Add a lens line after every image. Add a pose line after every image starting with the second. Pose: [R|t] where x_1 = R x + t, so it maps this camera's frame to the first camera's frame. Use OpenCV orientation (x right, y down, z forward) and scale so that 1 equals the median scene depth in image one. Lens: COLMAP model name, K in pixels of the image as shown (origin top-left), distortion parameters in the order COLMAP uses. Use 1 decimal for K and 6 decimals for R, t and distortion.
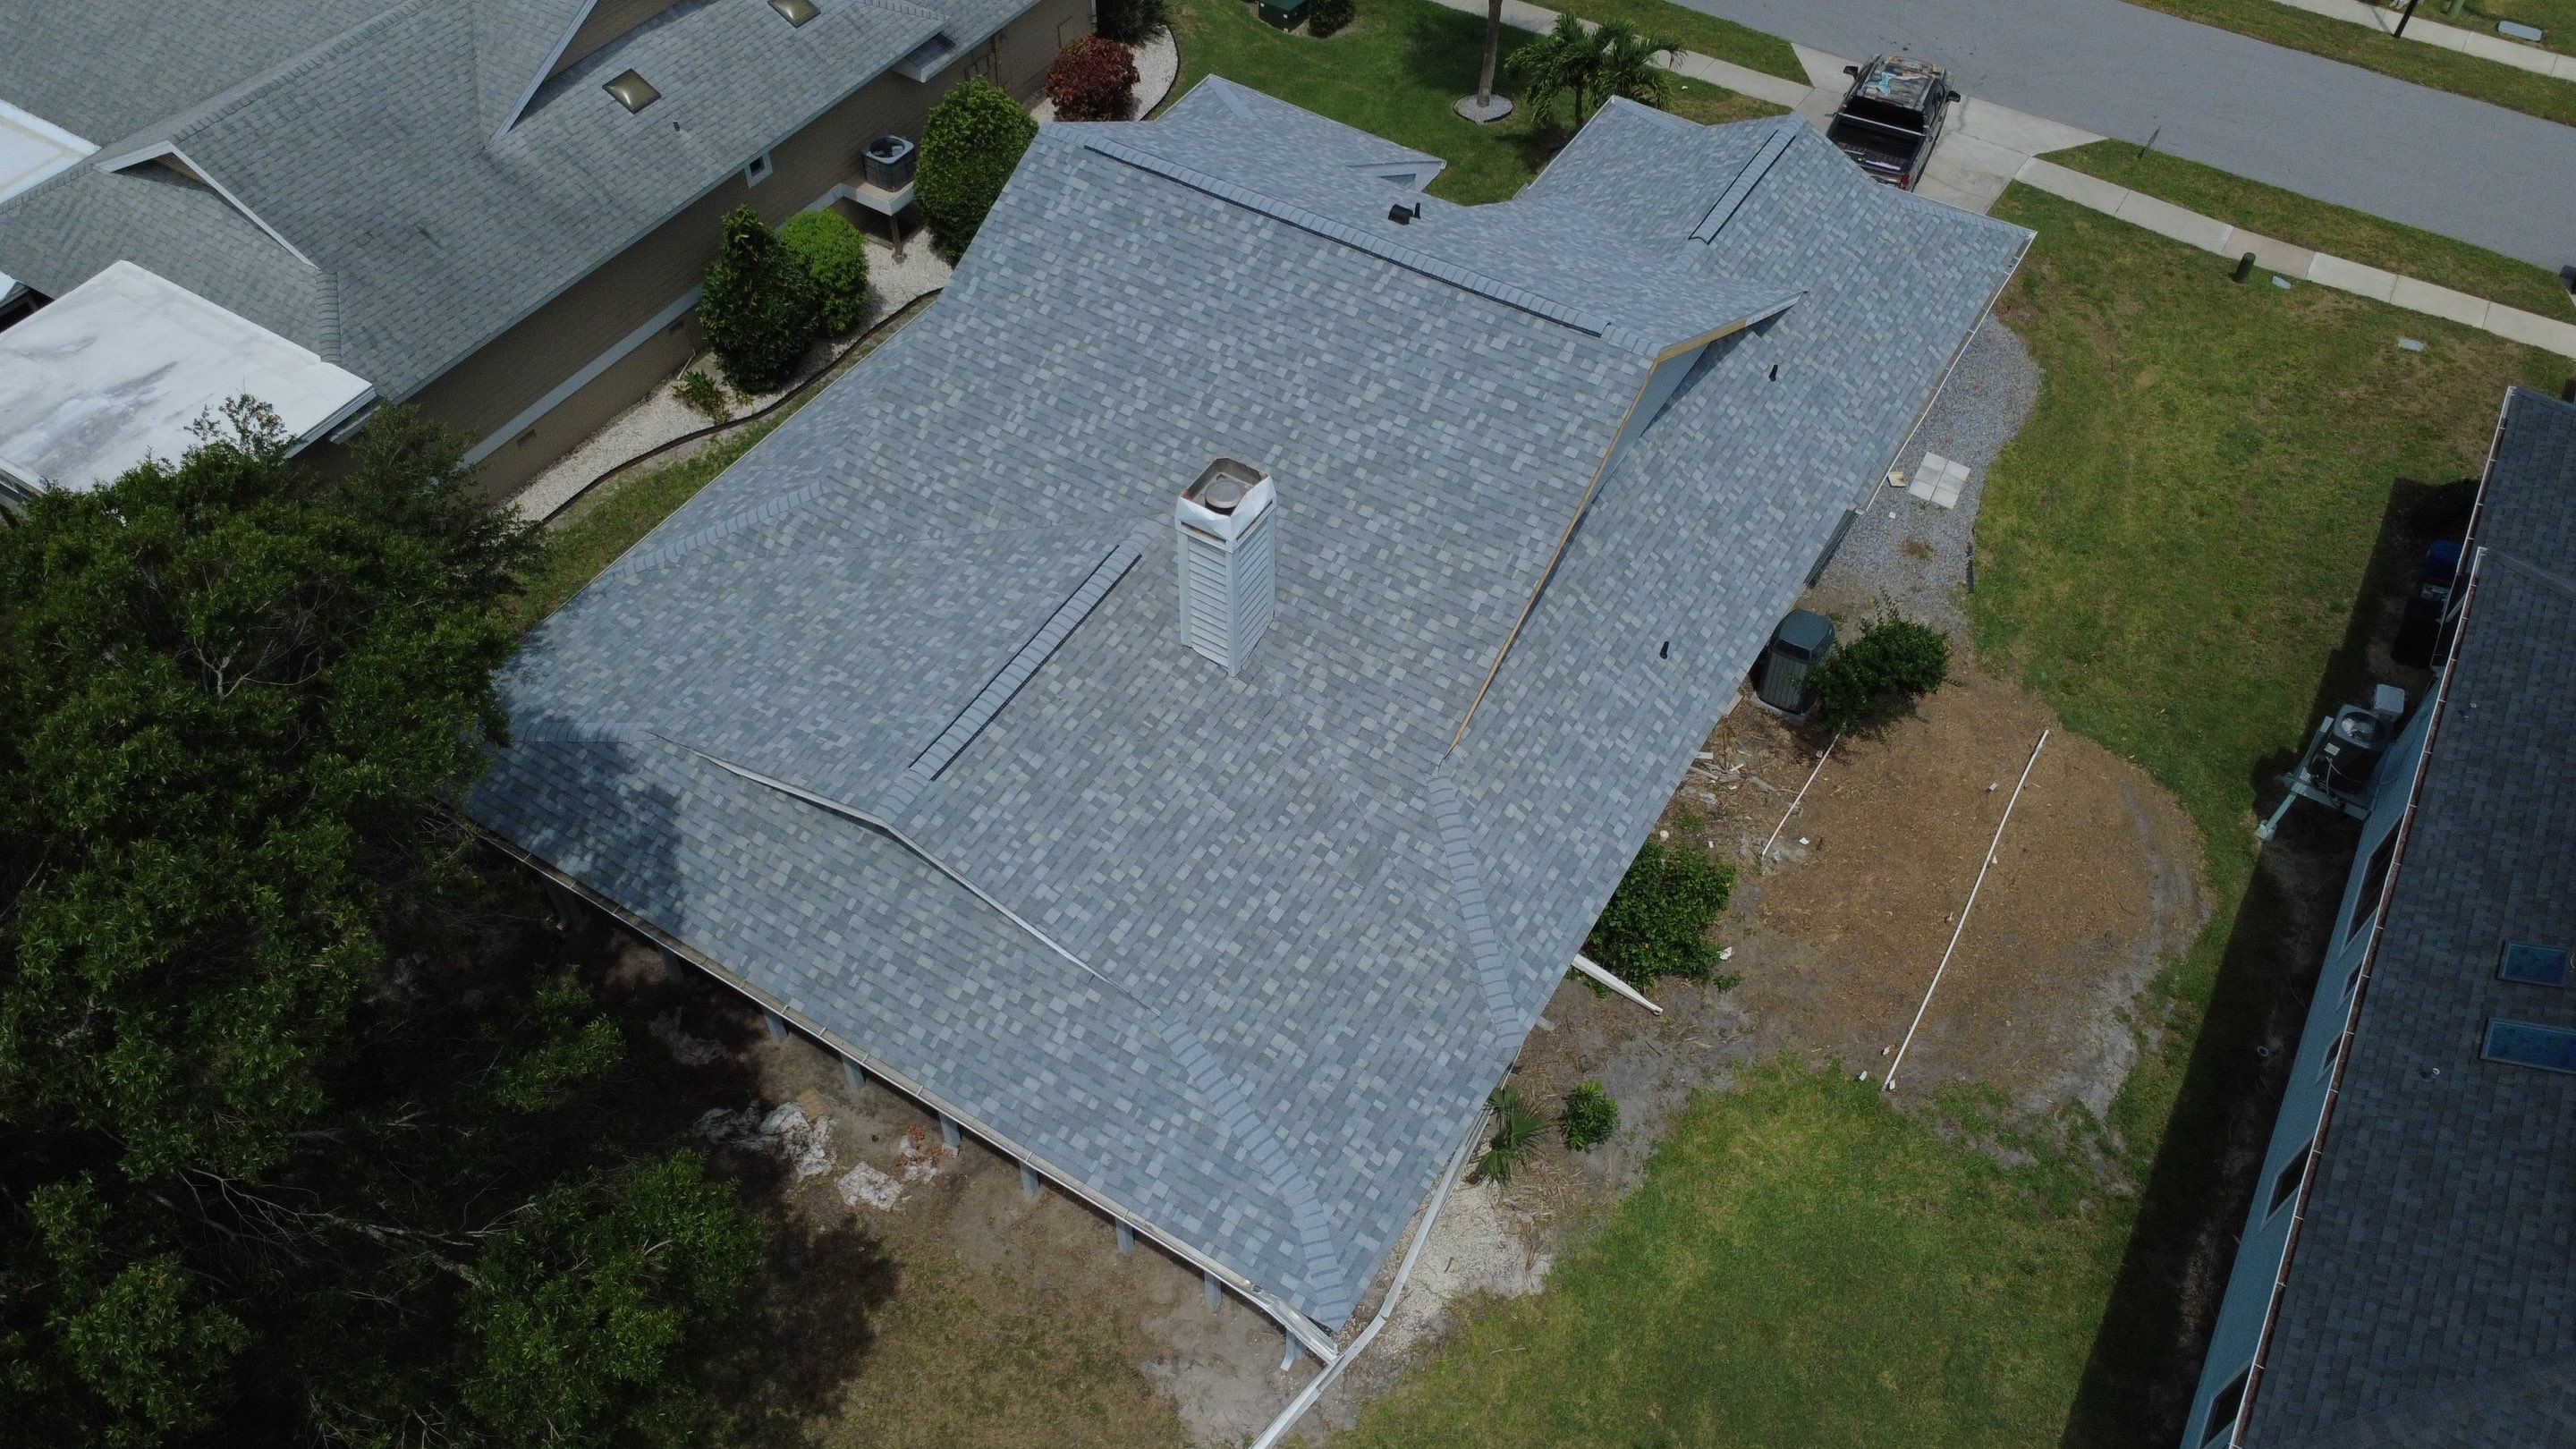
lens RADIAL K [[1878.0, 0, 1285.1], [0, 1878.0, 719.4], [0, 0, 1]] dist [-0.003249, 0.005219]
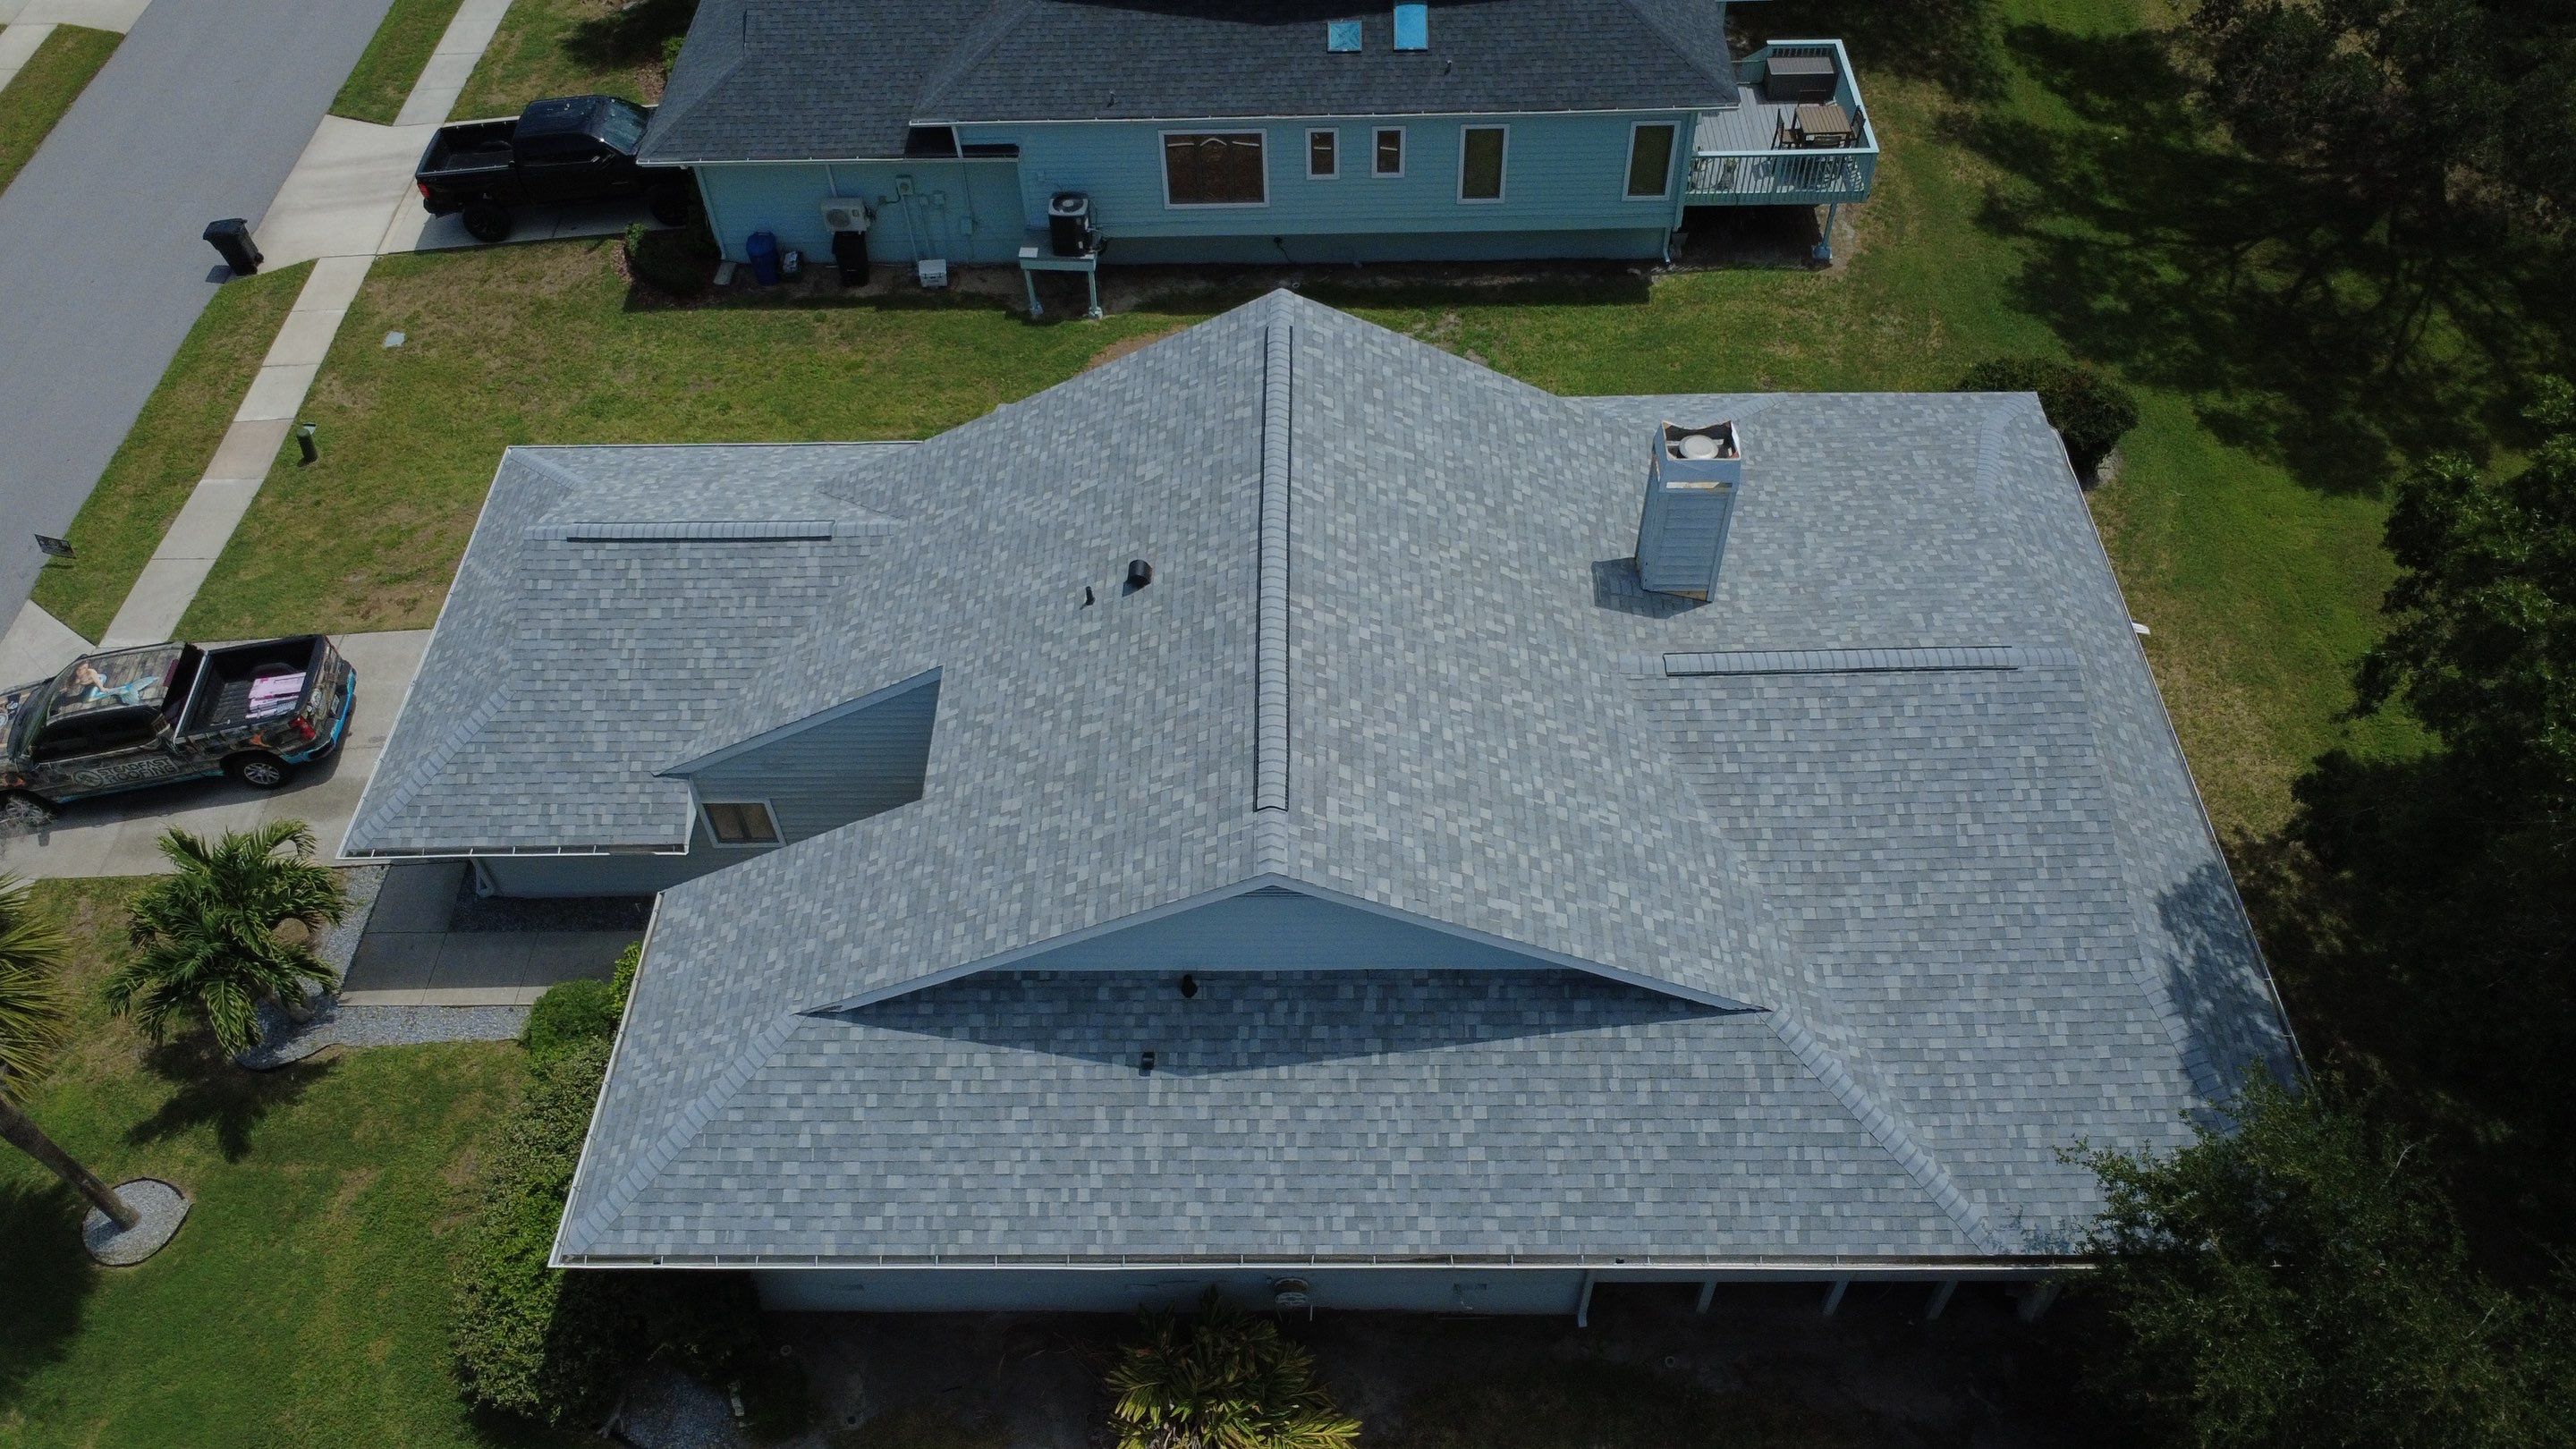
lens RADIAL K [[1878.0, 0, 1284.7], [0, 1878.0, 719.8], [0, 0, 1]] dist [-0.003249, 0.005219]
pose [[-0.514823, -0.654522, 0.553677, -0.517487], [0.658758, 0.111282, 0.744079, -0.904136], [-0.548631, 0.747808, 0.373881, 0.737525]]
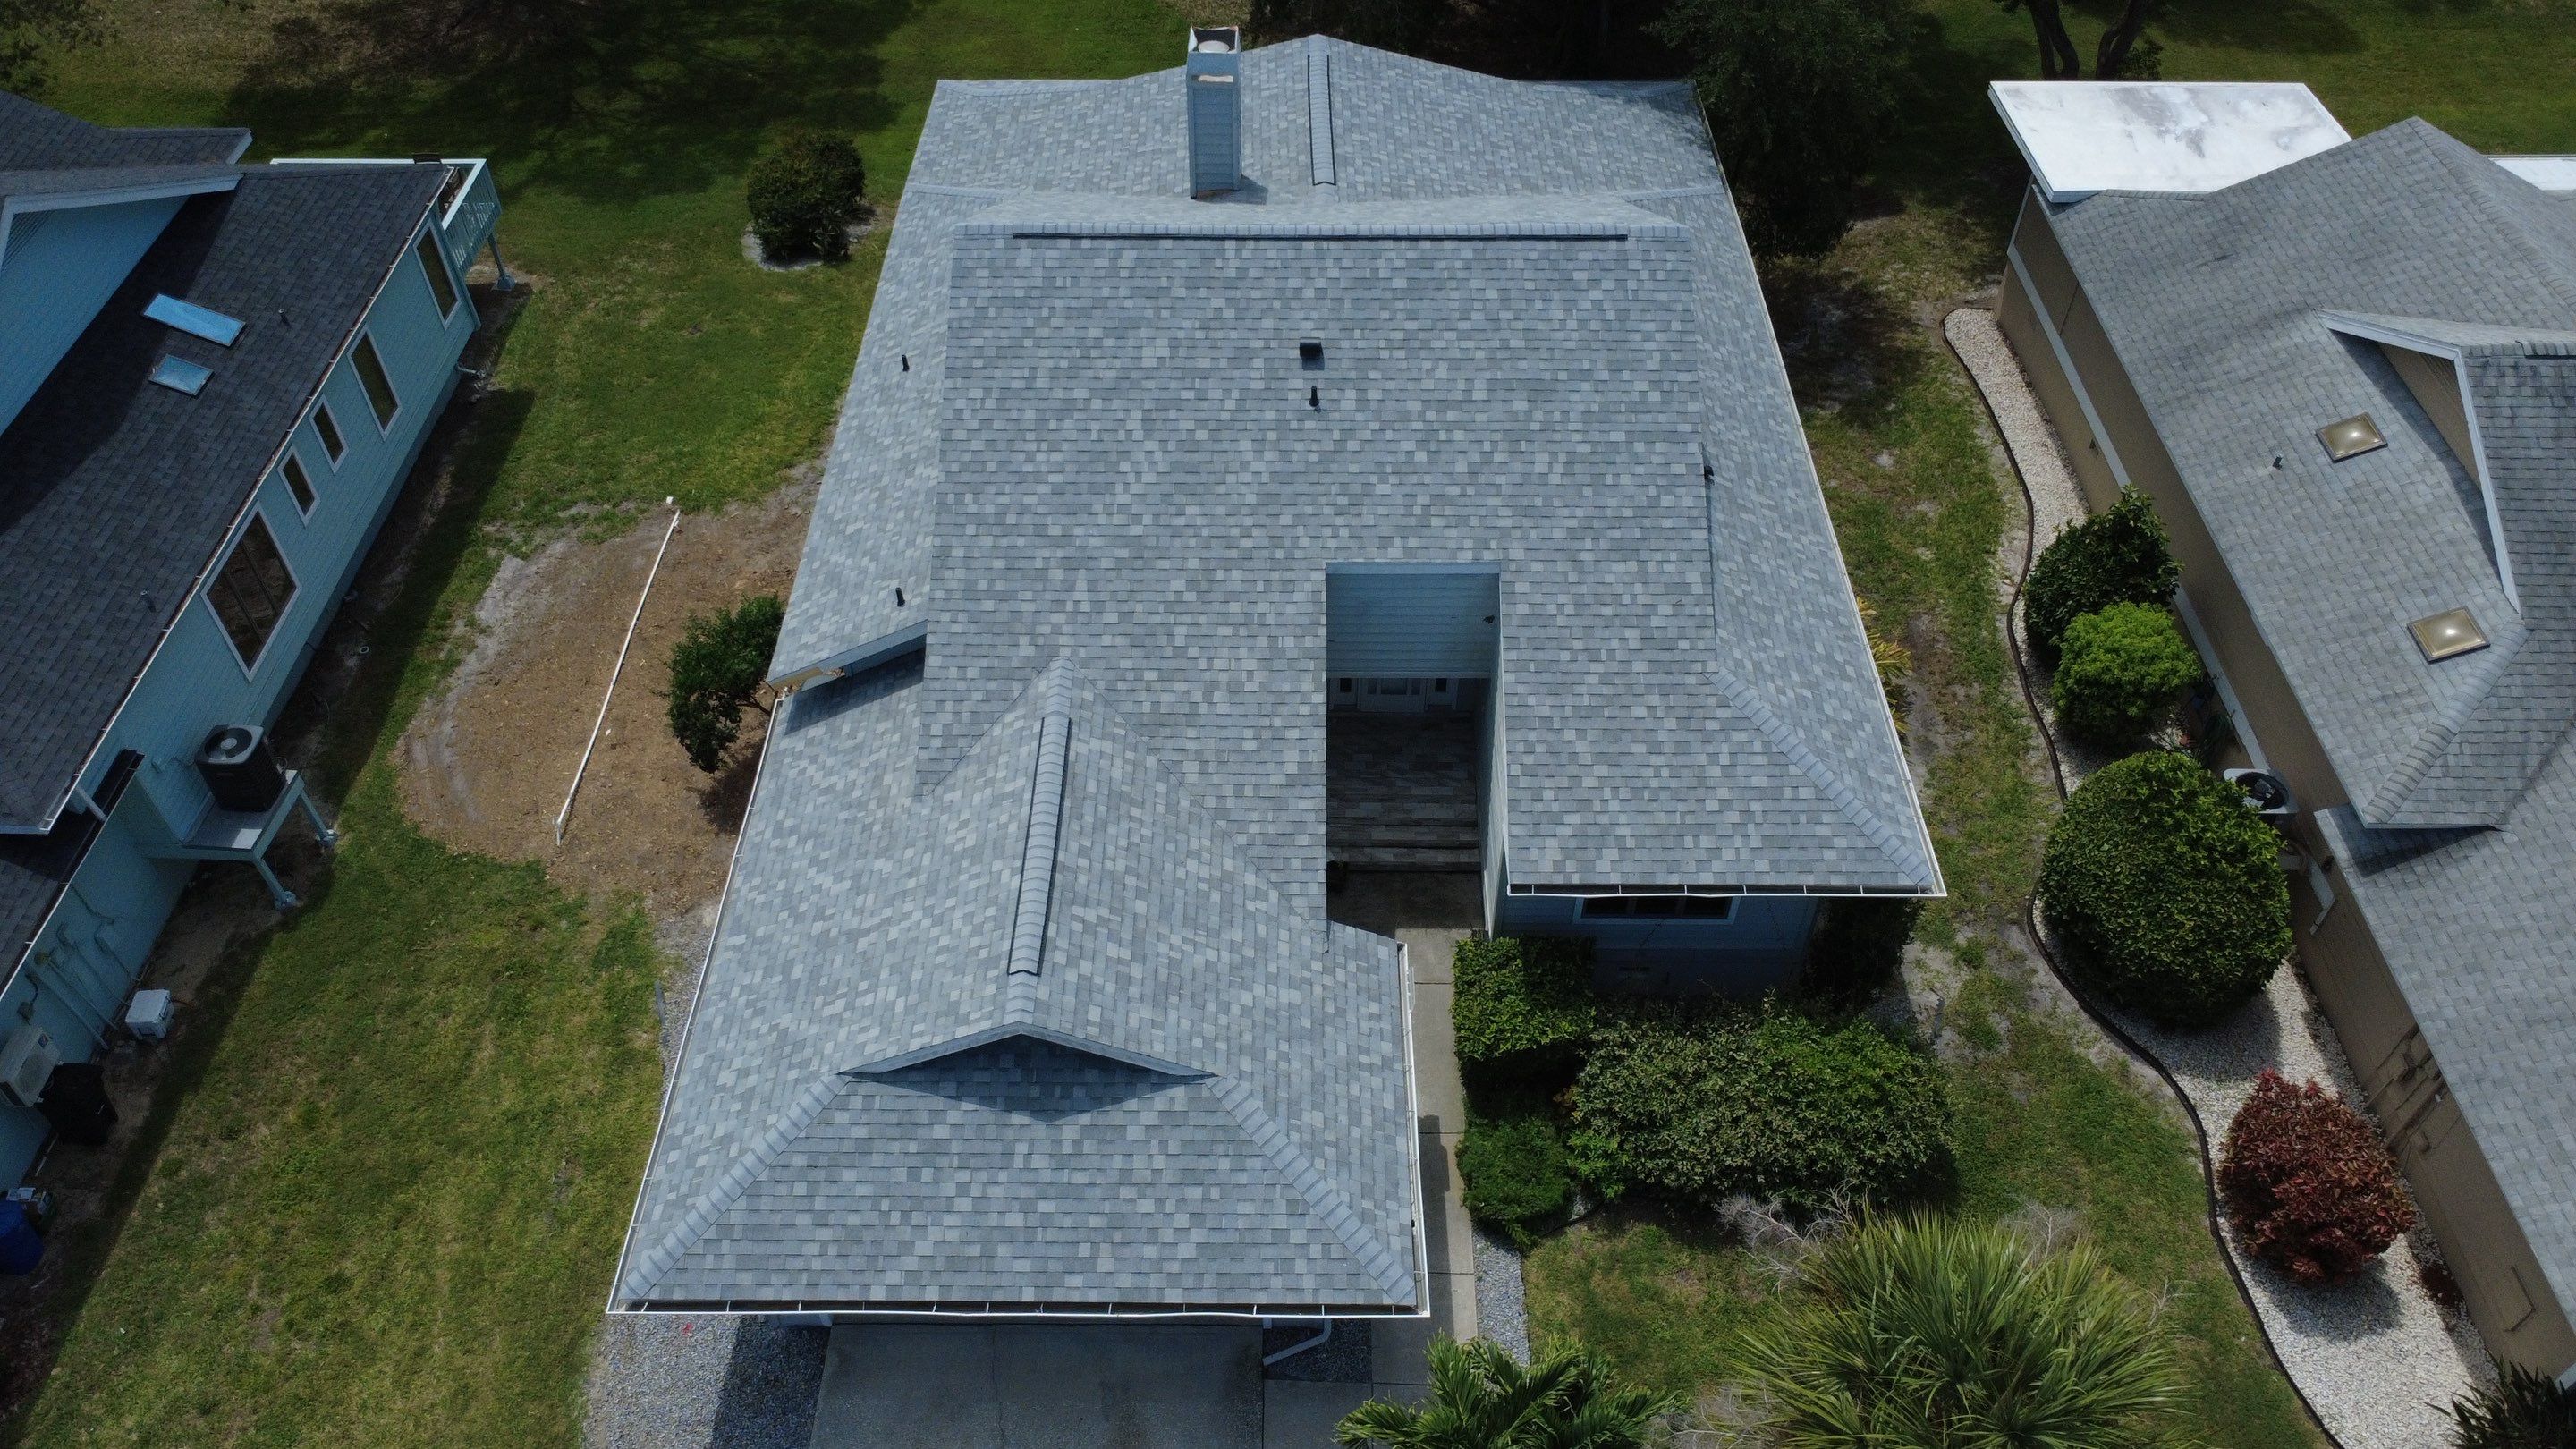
lens RADIAL K [[1878.0, 0, 1285.2], [0, 1878.0, 716.8], [0, 0, 1]] dist [-0.003249, 0.005219]
pose [[-0.855411, 0.359442, -0.372925, 0.498318], [-0.399623, 0.000030, 0.916680, -1.151523], [0.329504, 0.933167, 0.143616, 1.096272]]
